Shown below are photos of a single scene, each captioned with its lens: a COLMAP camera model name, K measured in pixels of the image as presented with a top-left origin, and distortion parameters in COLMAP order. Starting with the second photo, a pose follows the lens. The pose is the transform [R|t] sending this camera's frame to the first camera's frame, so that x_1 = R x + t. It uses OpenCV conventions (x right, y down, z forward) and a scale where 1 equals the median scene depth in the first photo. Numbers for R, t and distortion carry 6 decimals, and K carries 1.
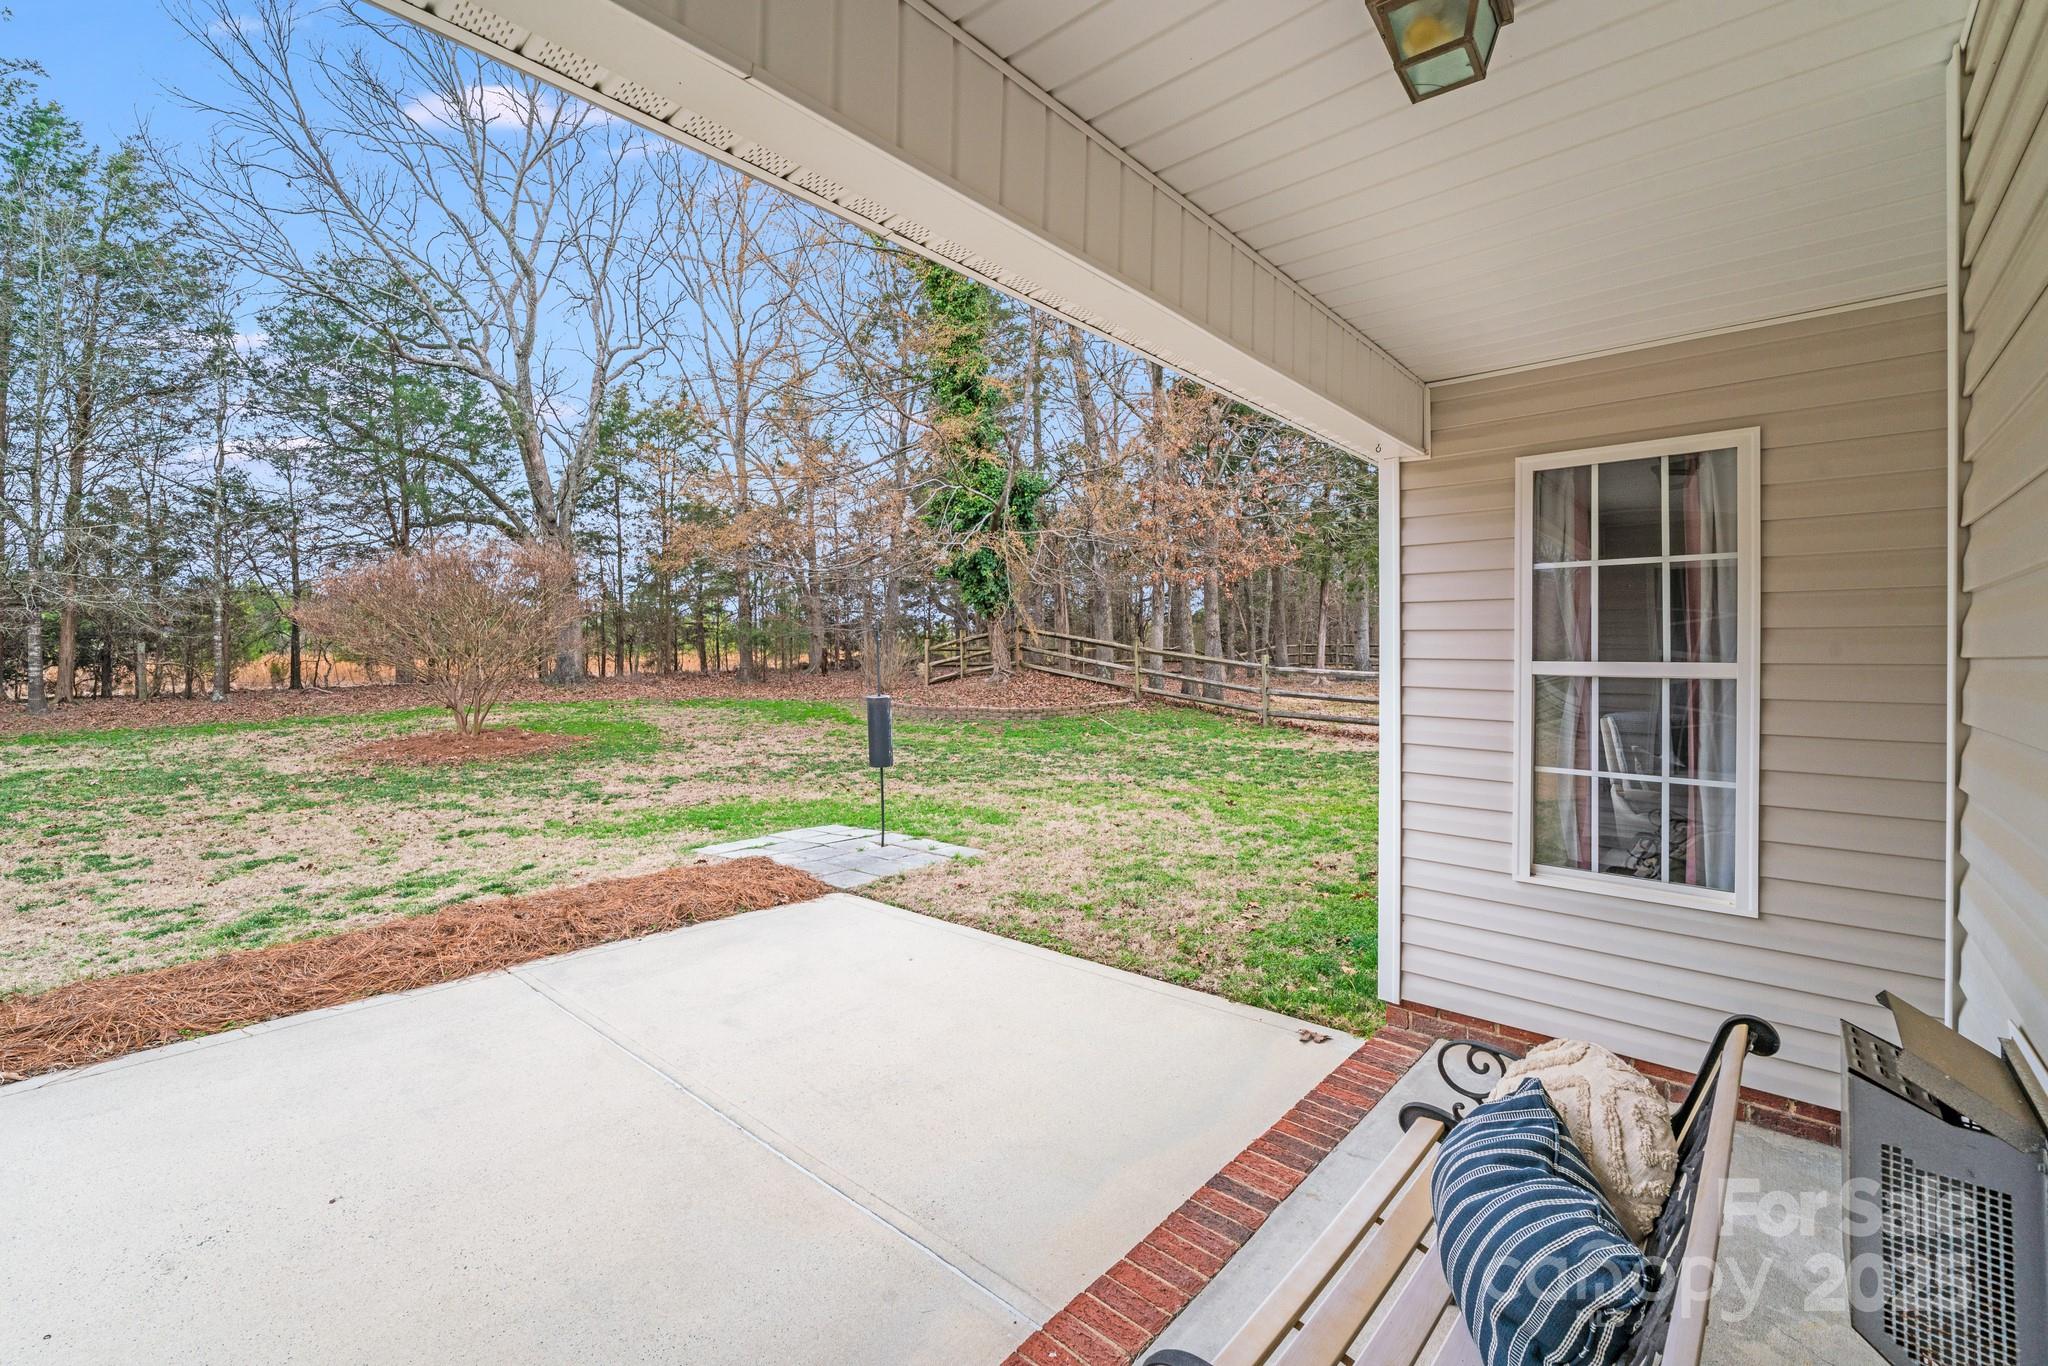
lens RADIAL K [[861.2, 0, 1024.0], [0, 861.2, 683.0], [0, 0, 1]] dist [-0.045145, 0.000004]
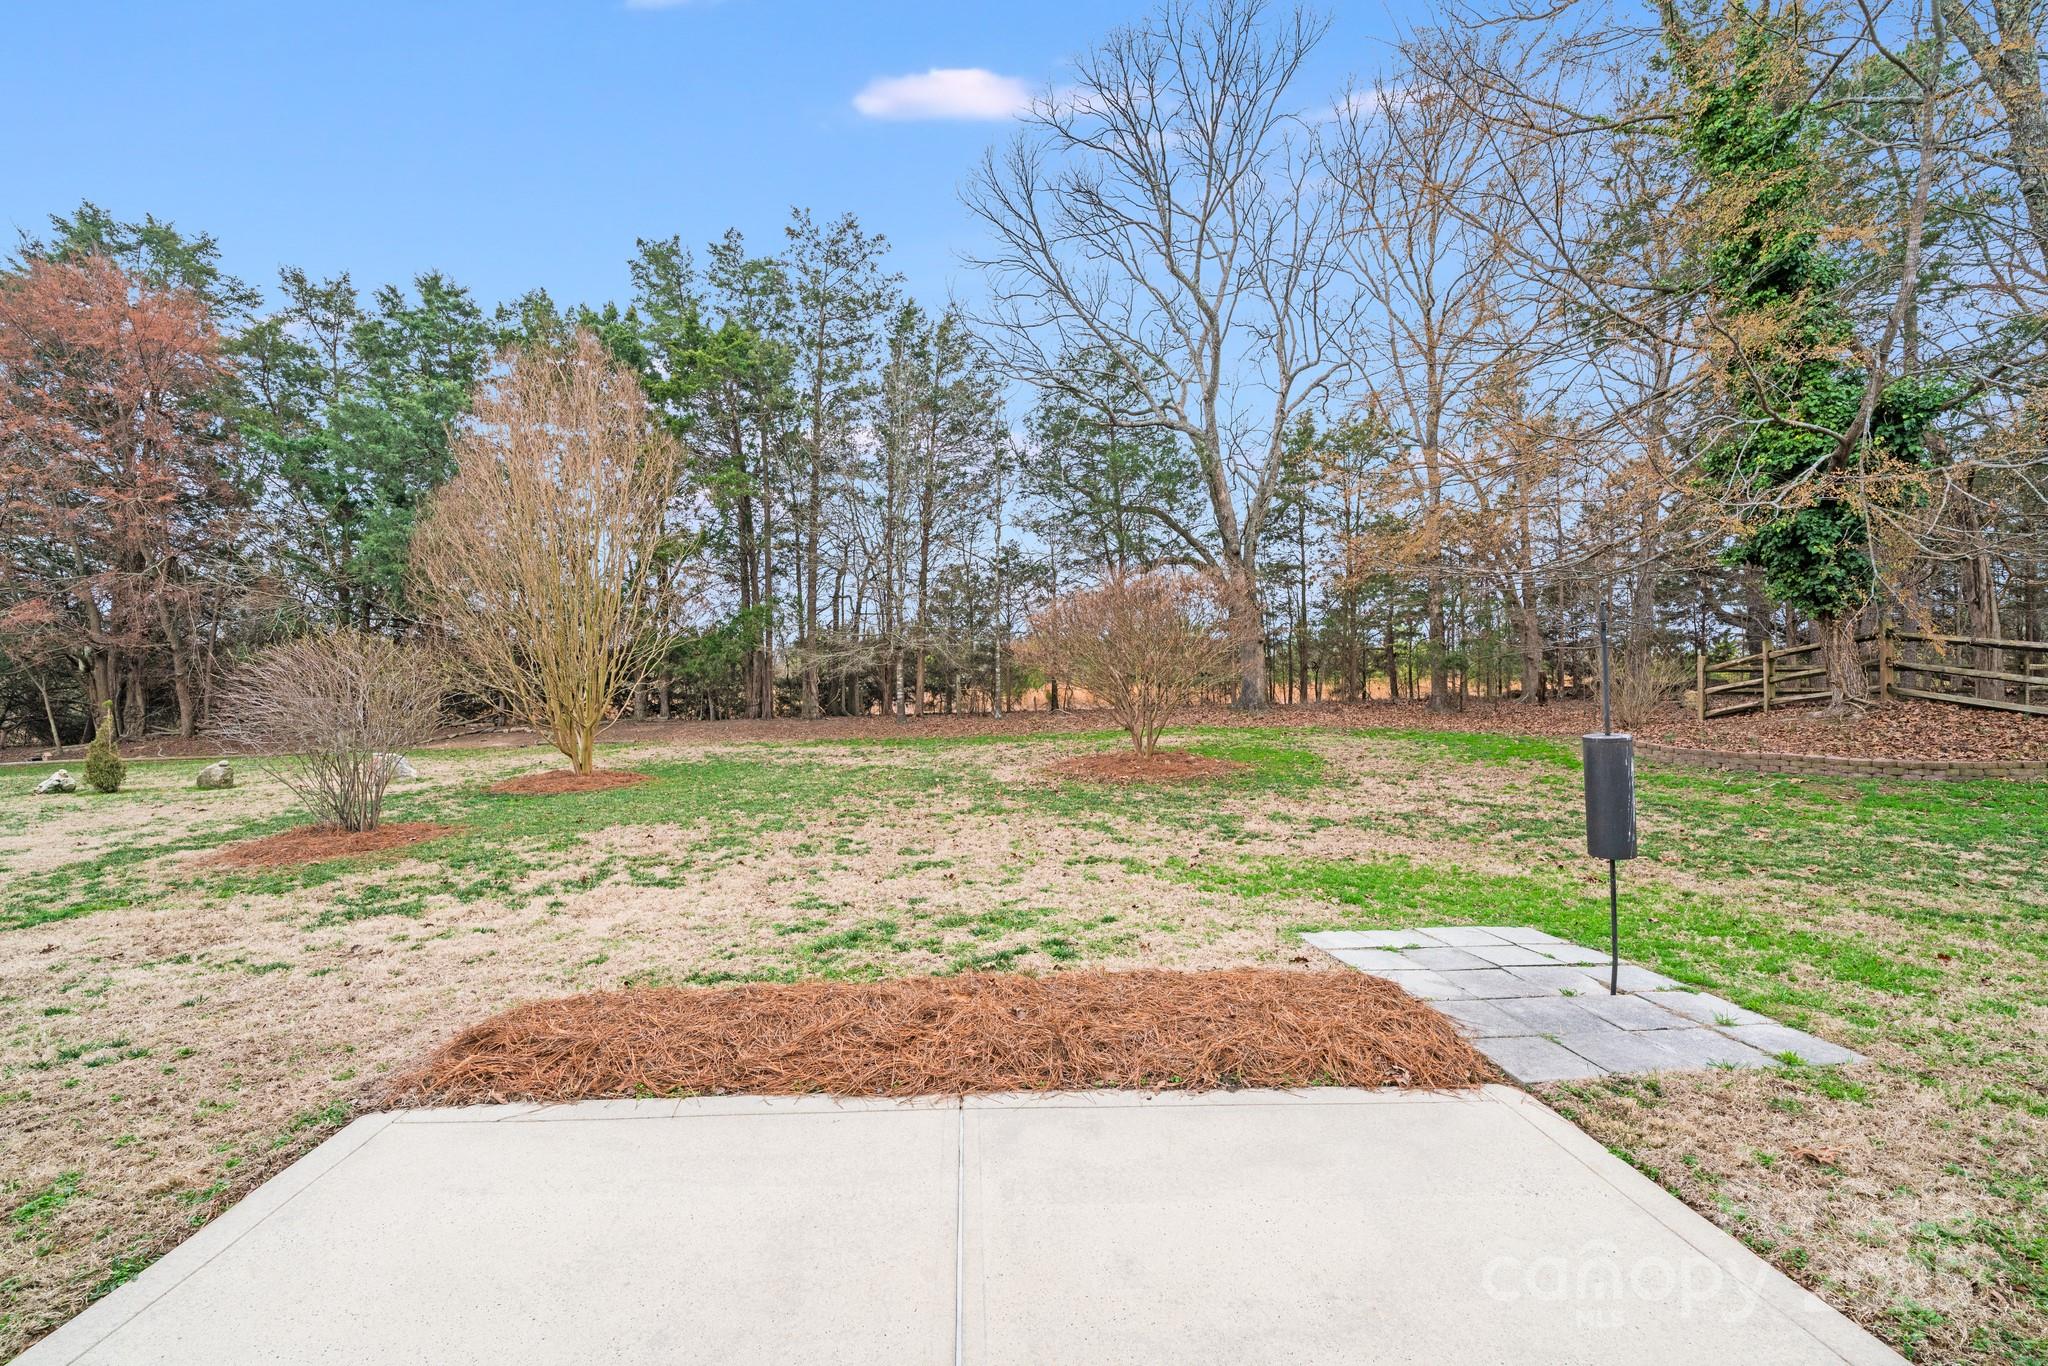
lens RADIAL K [[826.7, 0, 1019.5], [0, 826.7, 691.7], [0, 0, 1]] dist [0.000722, -0.004916]
pose [[0.696960, -0.000132, -0.717110, -0.016134], [-0.017430, 0.999701, -0.017124, 0.000905], [0.716898, 0.024434, 0.696750, 0.115693]]
